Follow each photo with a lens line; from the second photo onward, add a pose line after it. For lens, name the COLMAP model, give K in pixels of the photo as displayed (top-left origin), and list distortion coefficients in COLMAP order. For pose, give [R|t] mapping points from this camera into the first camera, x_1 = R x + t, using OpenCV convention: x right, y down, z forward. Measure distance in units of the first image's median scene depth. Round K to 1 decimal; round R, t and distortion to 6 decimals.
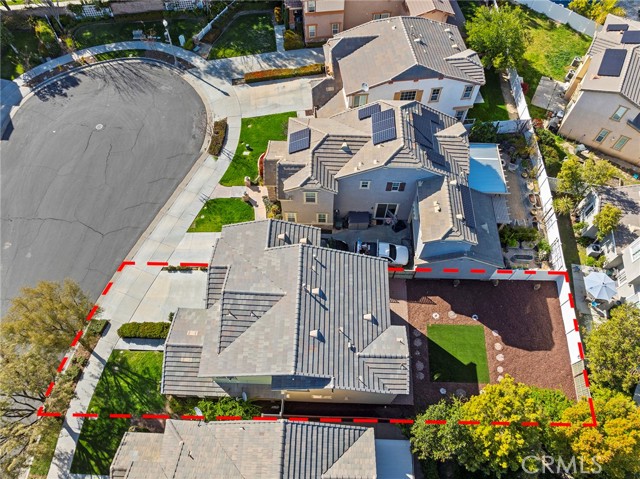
lens RADIAL K [[453.1, 0, 316.7], [0, 453.1, 237.5], [0, 0, 1]] dist [-0.040681, 0.009674]
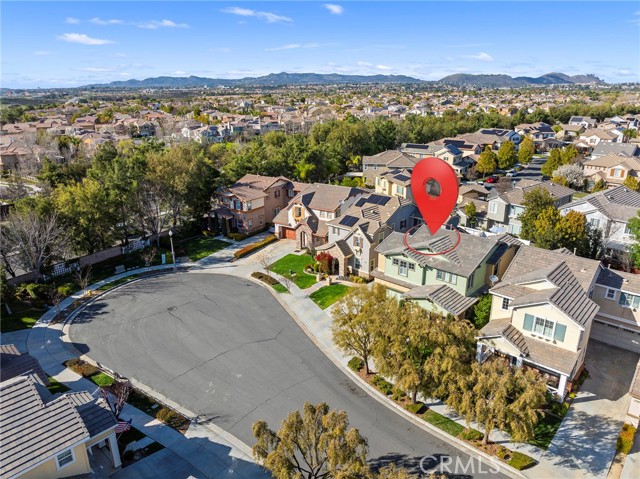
lens RADIAL K [[453.1, 0, 319.9], [0, 453.1, 240.1], [0, 0, 1]] dist [-0.040681, 0.009674]
pose [[0.650108, -0.239297, 0.721178, -1.518497], [0.660377, 0.647409, -0.380479, 0.438857], [-0.375849, 0.723601, 0.578912, 0.207445]]
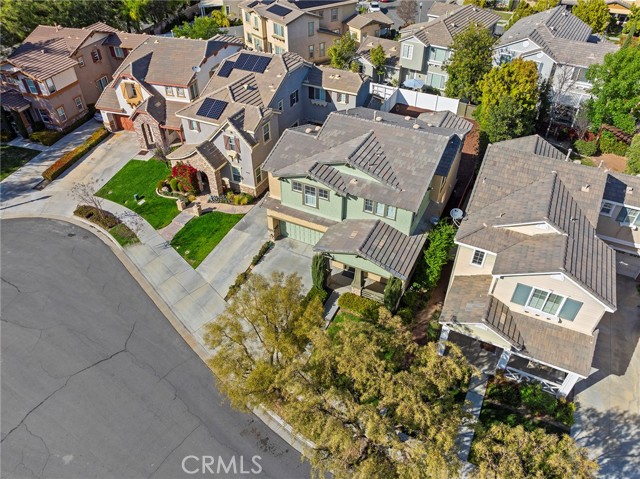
lens RADIAL K [[453.1, 0, 319.5], [0, 453.1, 241.1], [0, 0, 1]] dist [-0.040681, 0.009674]
pose [[0.412770, -0.588379, 0.695292, -0.968717], [0.792220, 0.608596, 0.044701, 0.129803], [-0.449453, 0.532373, 0.717336, 0.405260]]
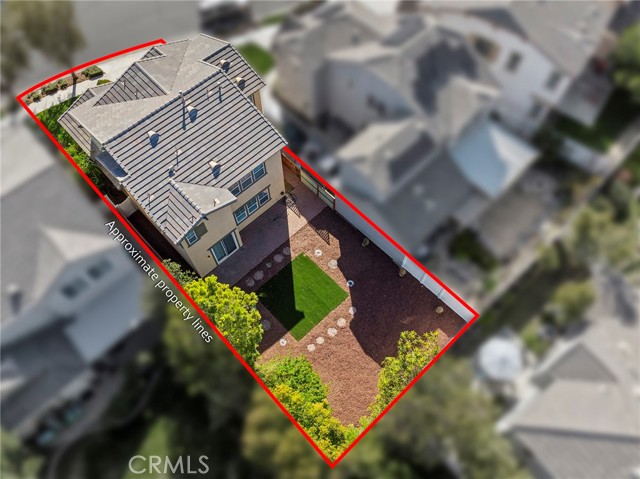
lens RADIAL K [[453.1, 0, 321.6], [0, 453.1, 239.2], [0, 0, 1]] dist [-0.040681, 0.009674]
pose [[0.720054, 0.612908, -0.325370, 0.634152], [-0.603501, 0.784557, 0.142325, 0.032229], [0.342504, 0.093879, 0.934814, 0.232840]]
